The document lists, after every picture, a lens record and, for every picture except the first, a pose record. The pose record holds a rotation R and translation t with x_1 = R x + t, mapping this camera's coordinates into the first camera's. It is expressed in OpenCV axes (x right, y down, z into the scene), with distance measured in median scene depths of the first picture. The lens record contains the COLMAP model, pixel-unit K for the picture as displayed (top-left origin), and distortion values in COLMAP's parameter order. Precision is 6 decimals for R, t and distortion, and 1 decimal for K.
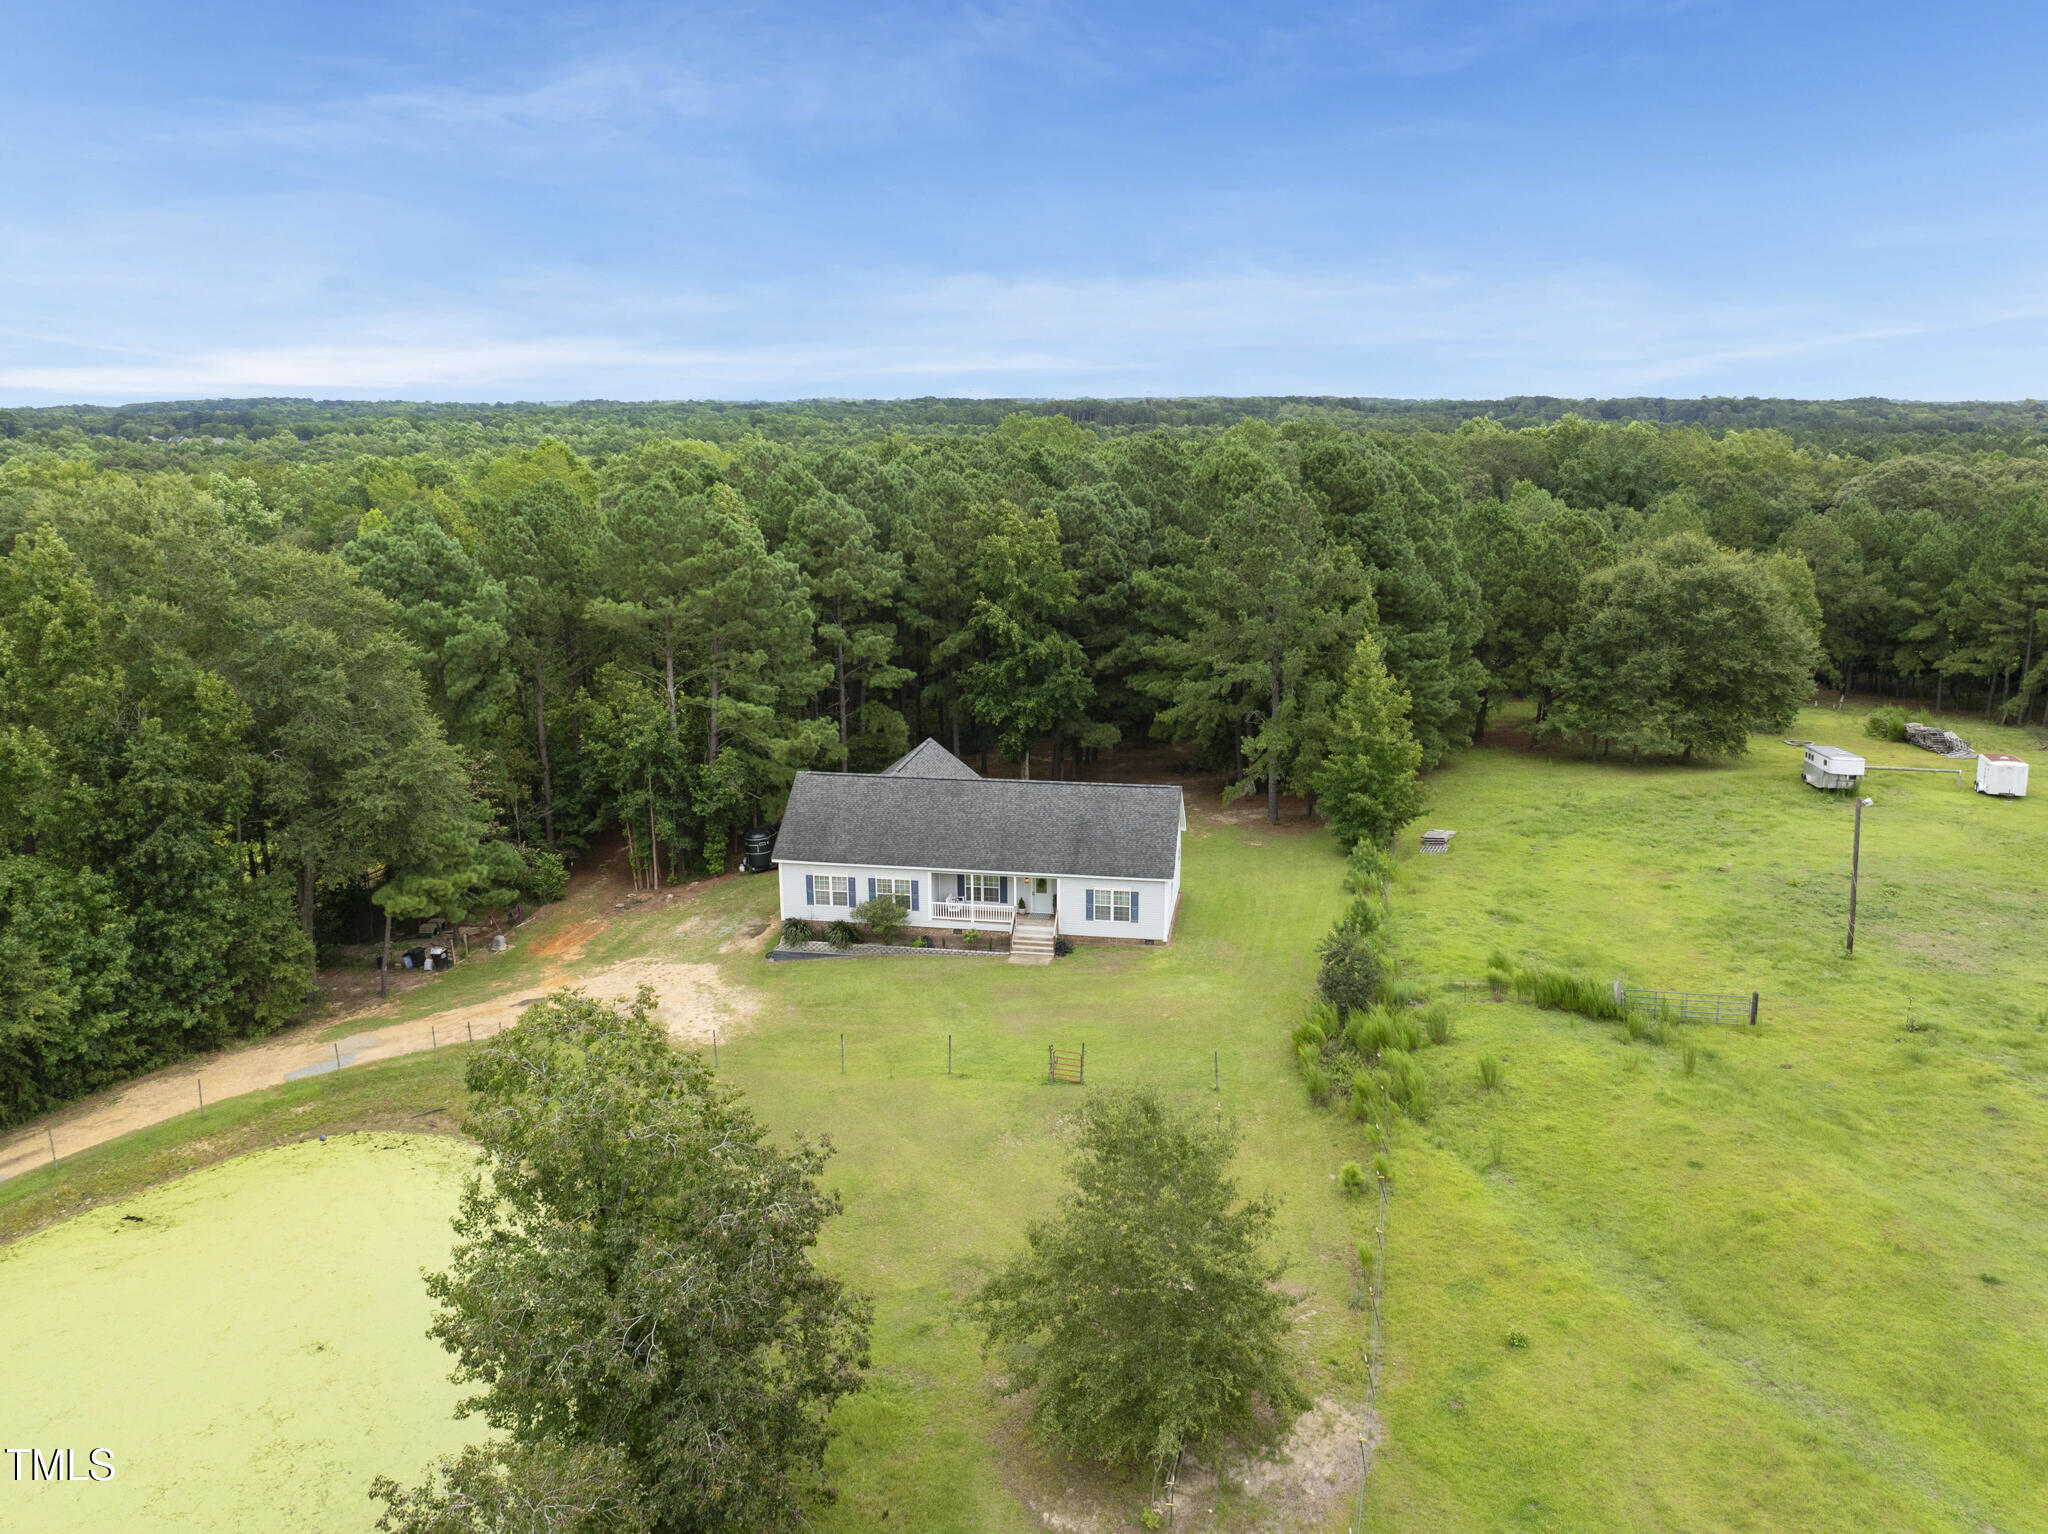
lens RADIAL K [[1458.0, 0, 1013.5], [0, 1458.0, 762.5], [0, 0, 1]] dist [-0.052663, 0.020412]
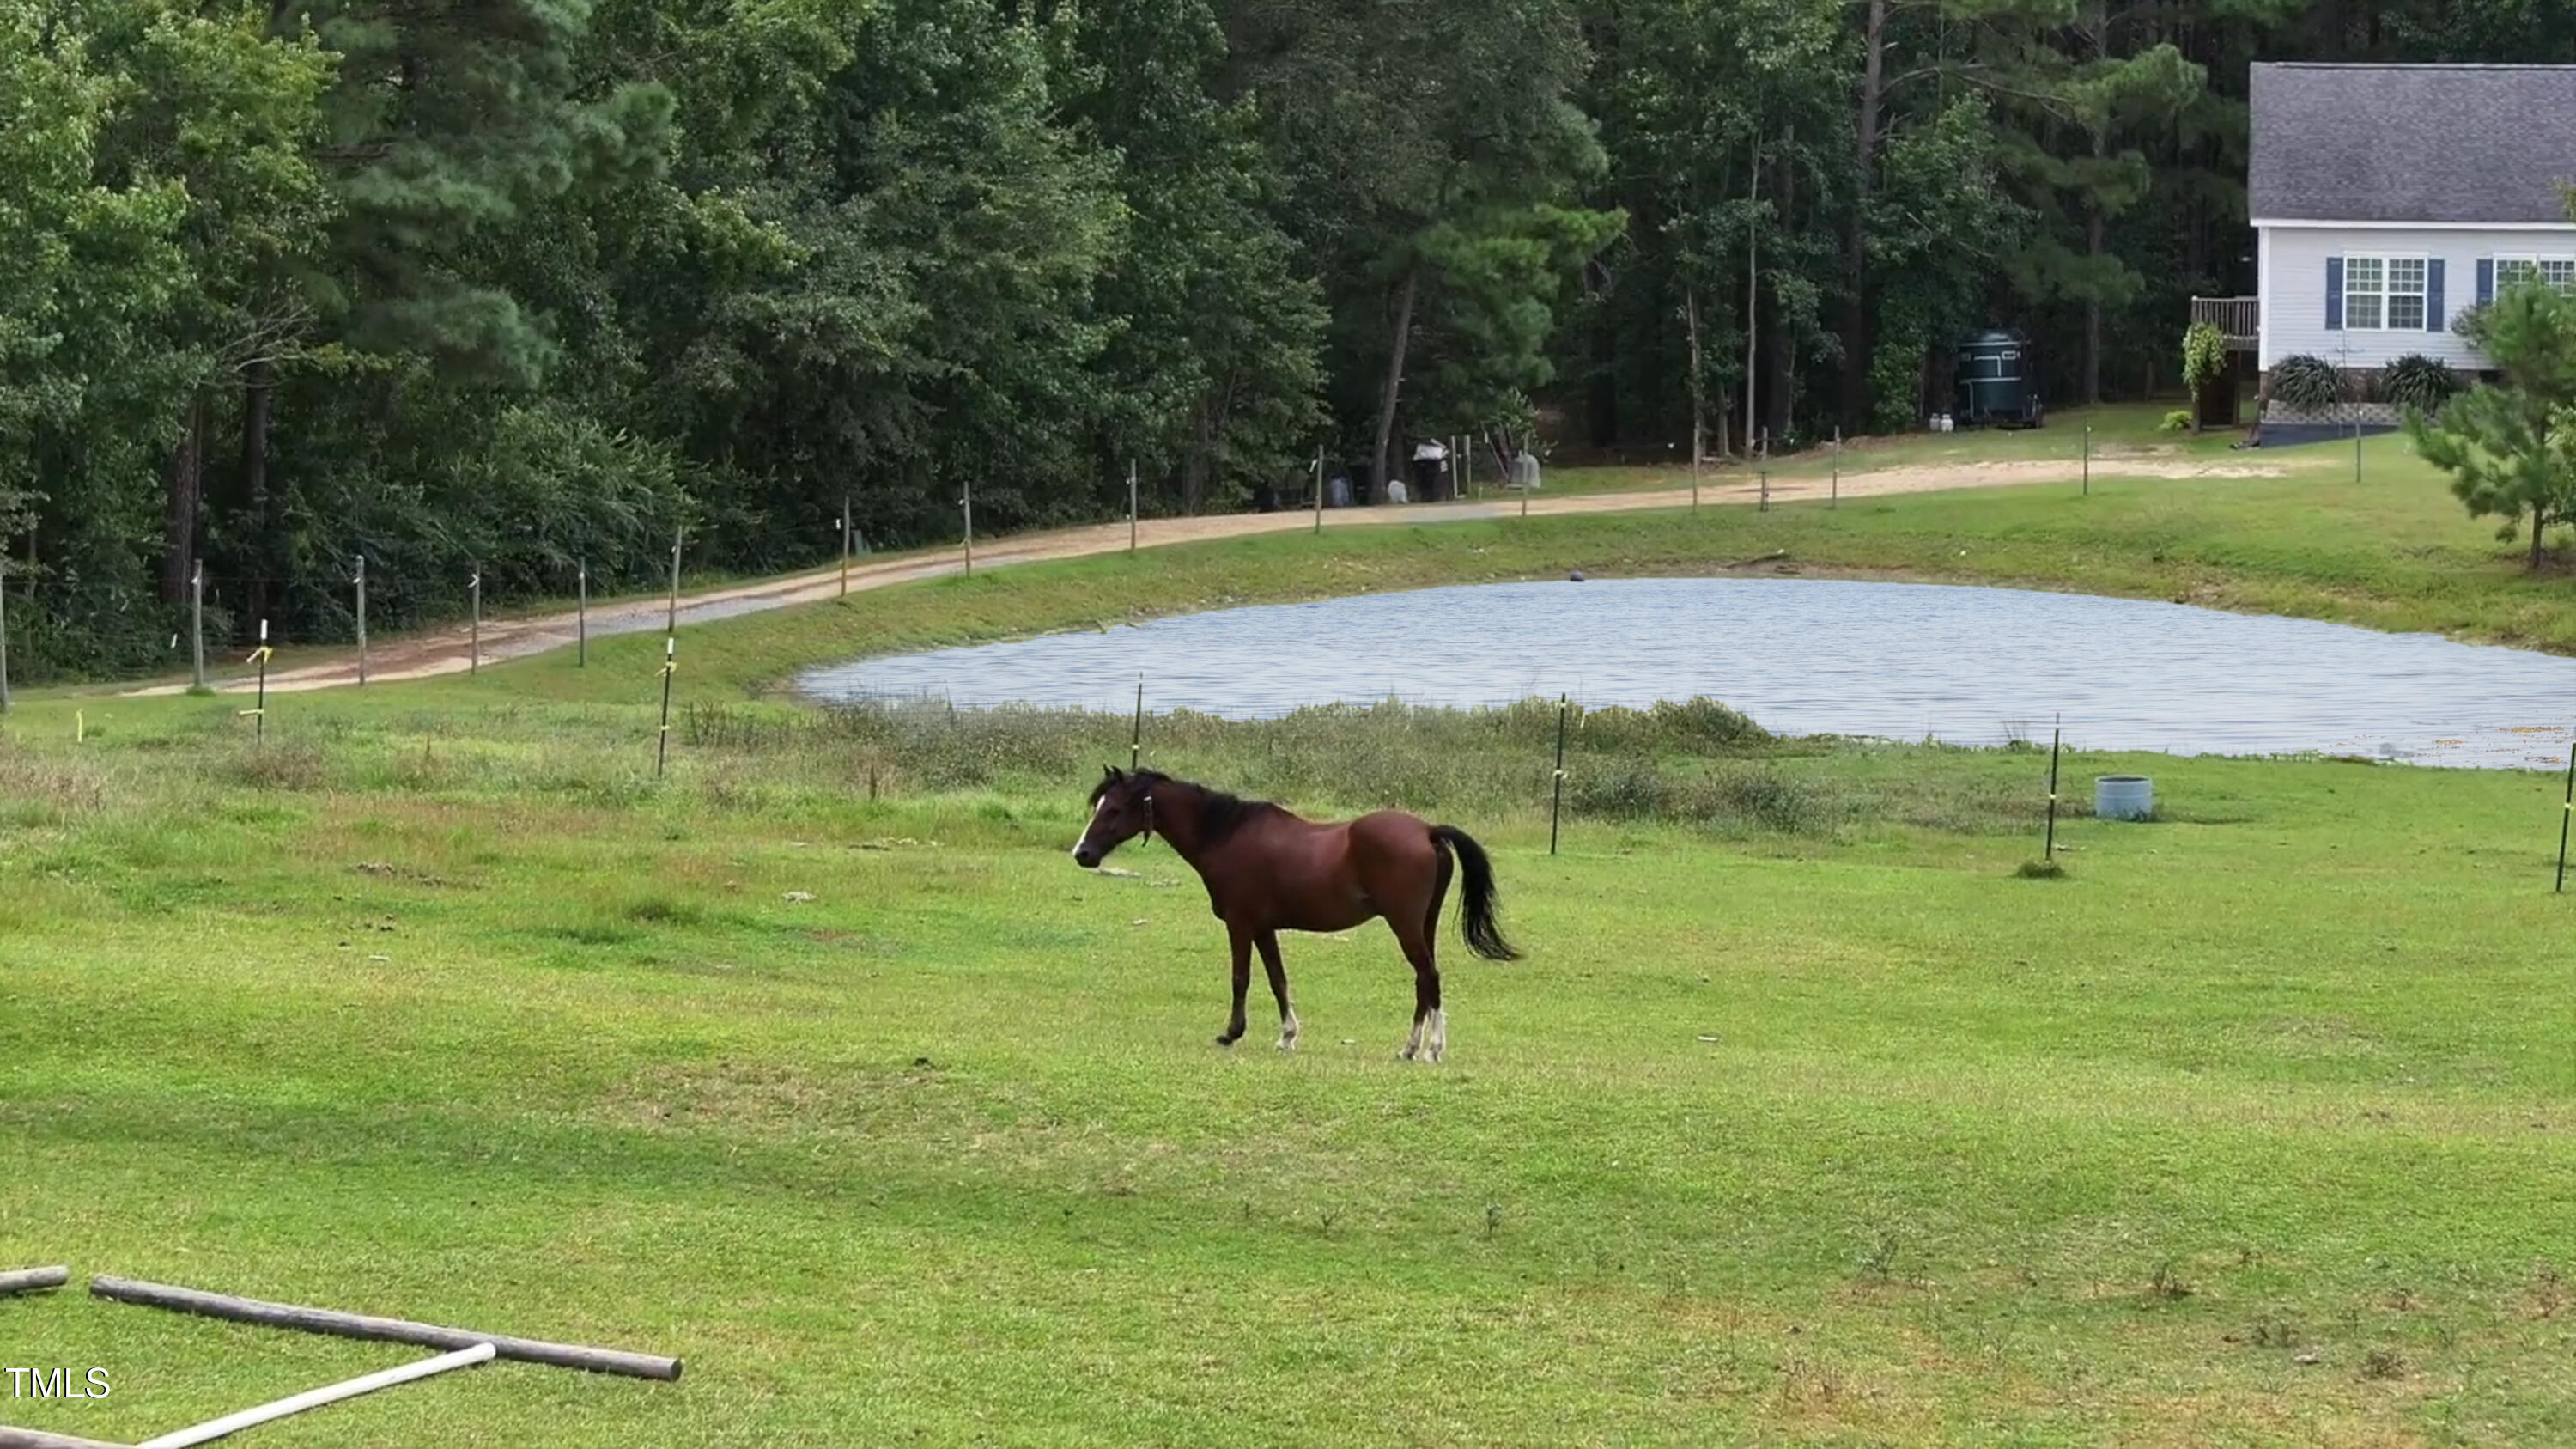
lens RADIAL K [[5825.2, 0, 1288.0], [0, 5825.2, 724.5], [0, 0, 1]] dist [-0.065645, -0.460773]
pose [[0.999613, 0.004750, 0.027411, -0.501001], [-0.001048, 0.991047, -0.133511, 0.448693], [-0.027800, 0.133431, 0.990668, -0.693639]]
